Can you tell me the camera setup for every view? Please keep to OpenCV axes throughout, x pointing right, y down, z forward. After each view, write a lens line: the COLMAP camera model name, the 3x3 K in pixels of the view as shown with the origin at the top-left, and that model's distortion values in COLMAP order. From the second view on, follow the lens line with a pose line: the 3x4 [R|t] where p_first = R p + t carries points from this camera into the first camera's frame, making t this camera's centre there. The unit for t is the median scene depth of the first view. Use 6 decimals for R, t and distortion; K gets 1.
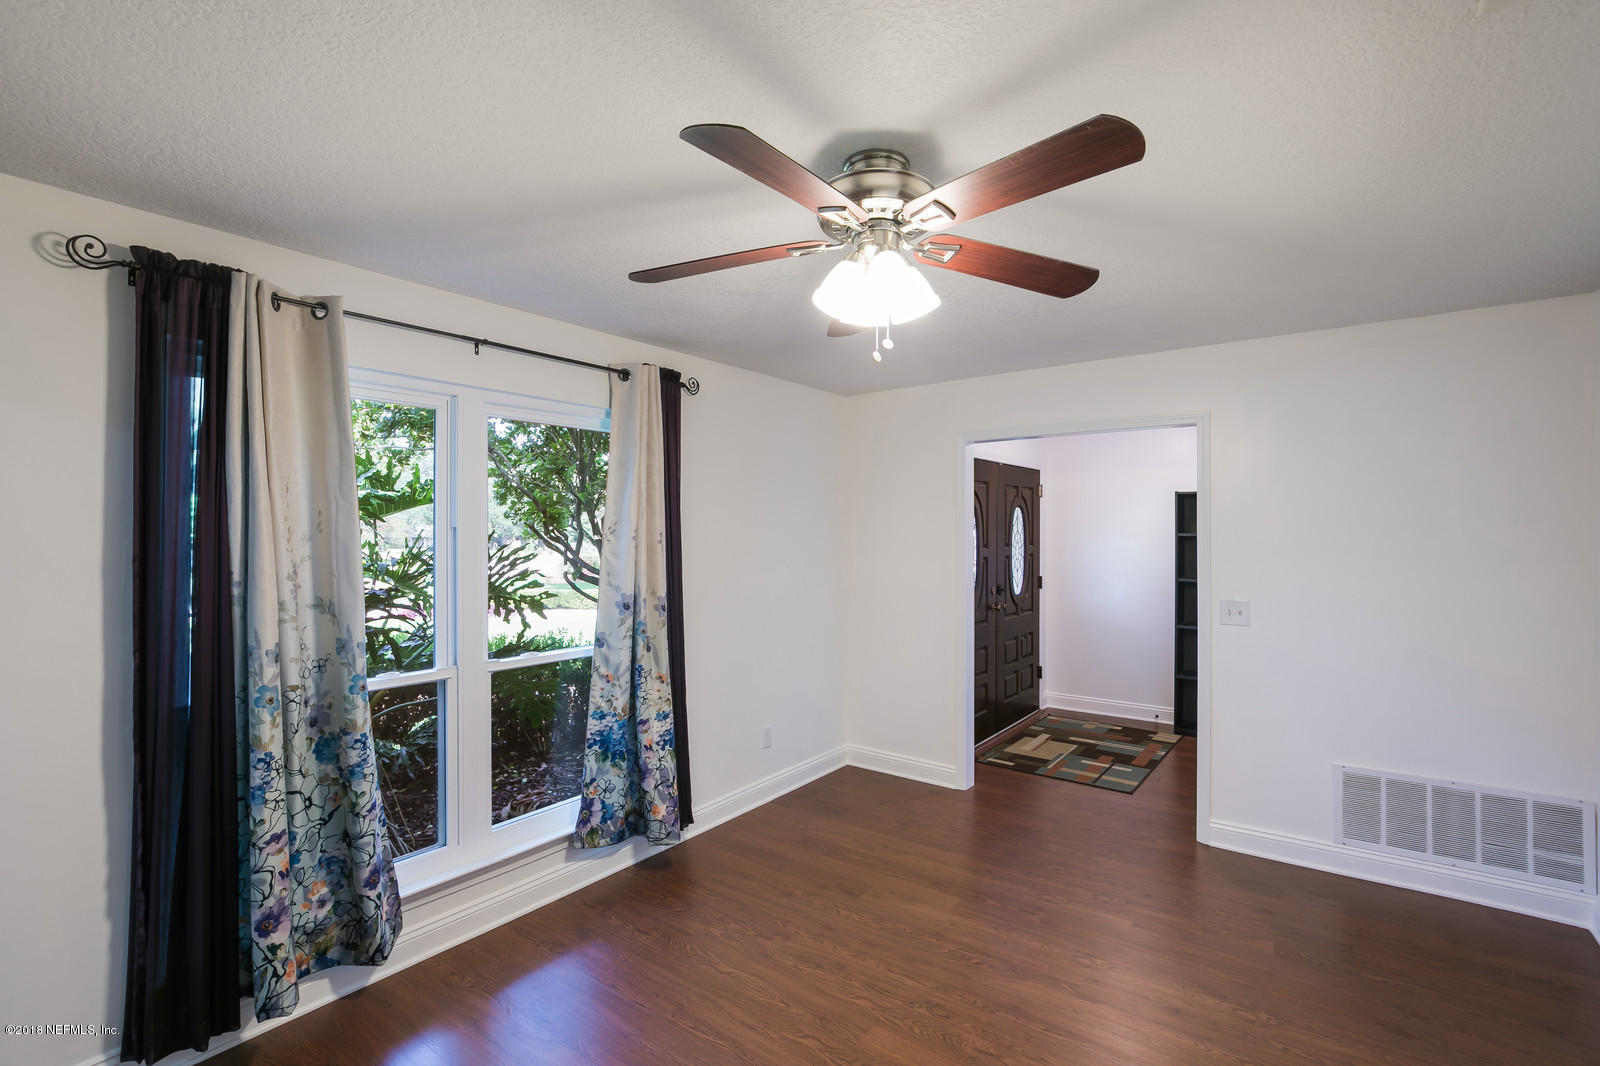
lens RADIAL K [[737.4, 0, 803.0], [0, 737.4, 529.6], [0, 0, 1]] dist [0.008205, -0.000333]
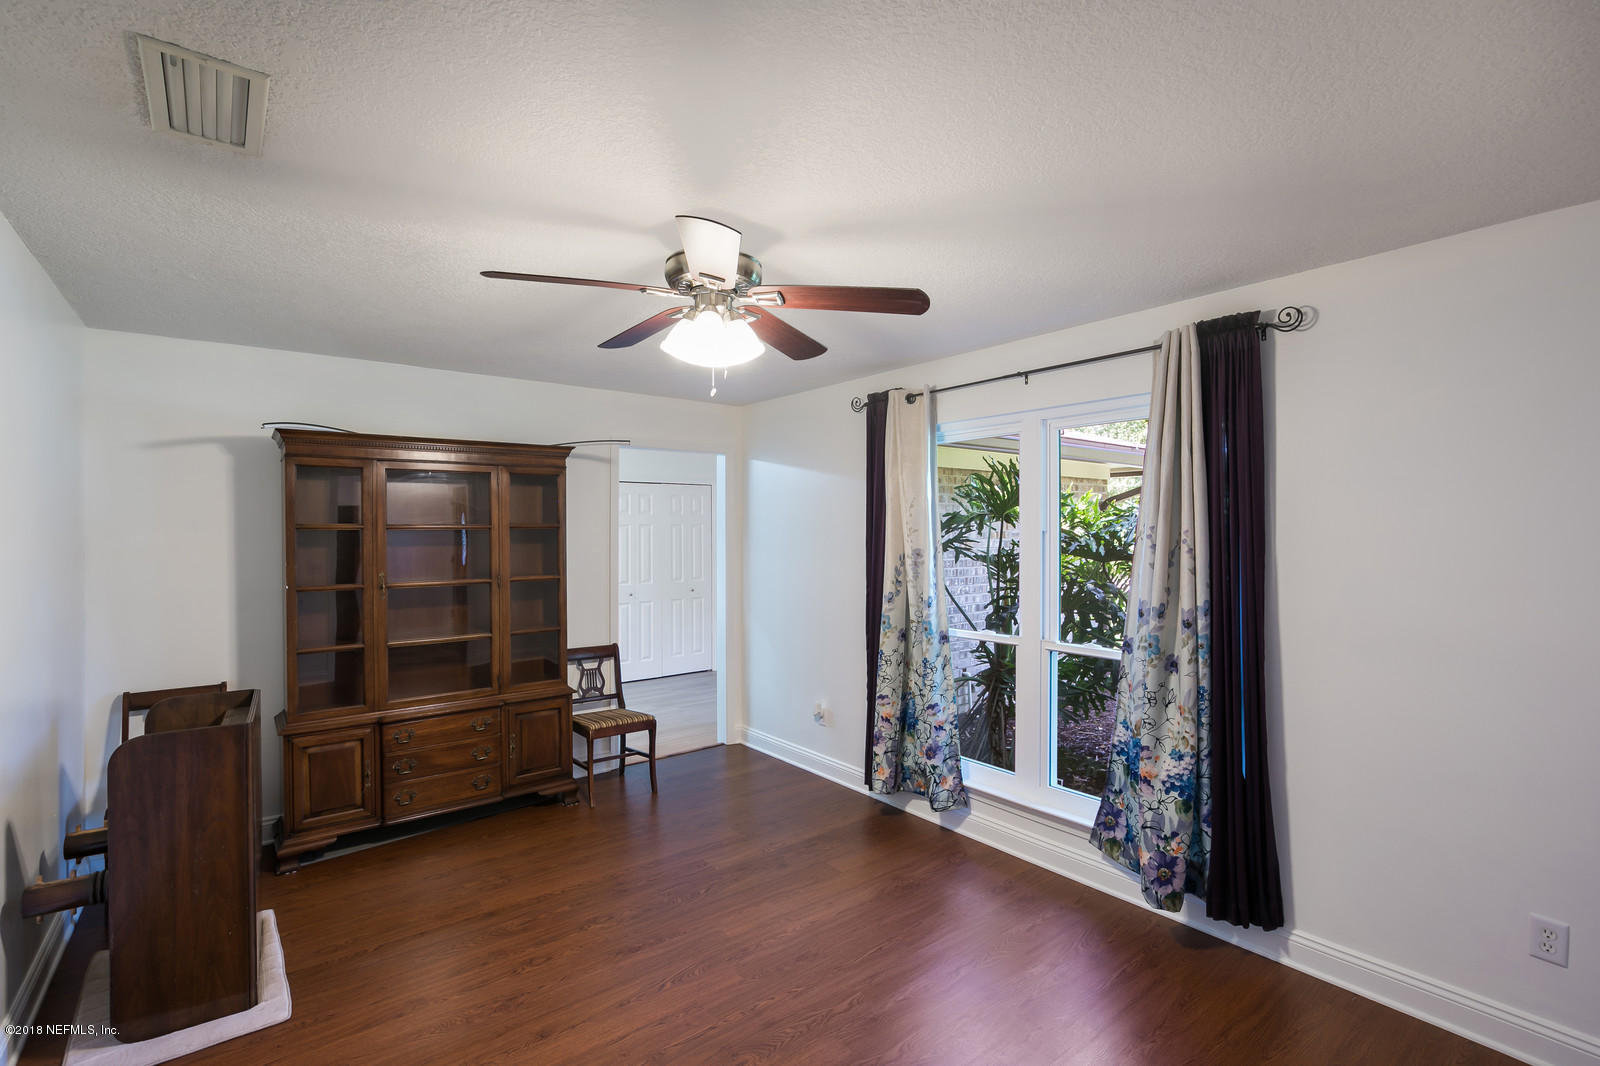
lens RADIAL K [[737.4, 0, 803.0], [0, 737.4, 529.6], [0, 0, 1]] dist [0.008205, -0.000333]
pose [[-0.239224, -0.000046, -0.970964, 1.039740], [0.007165, 0.999973, -0.001812, 0.002061], [0.970938, -0.007390, -0.239217, 1.172907]]
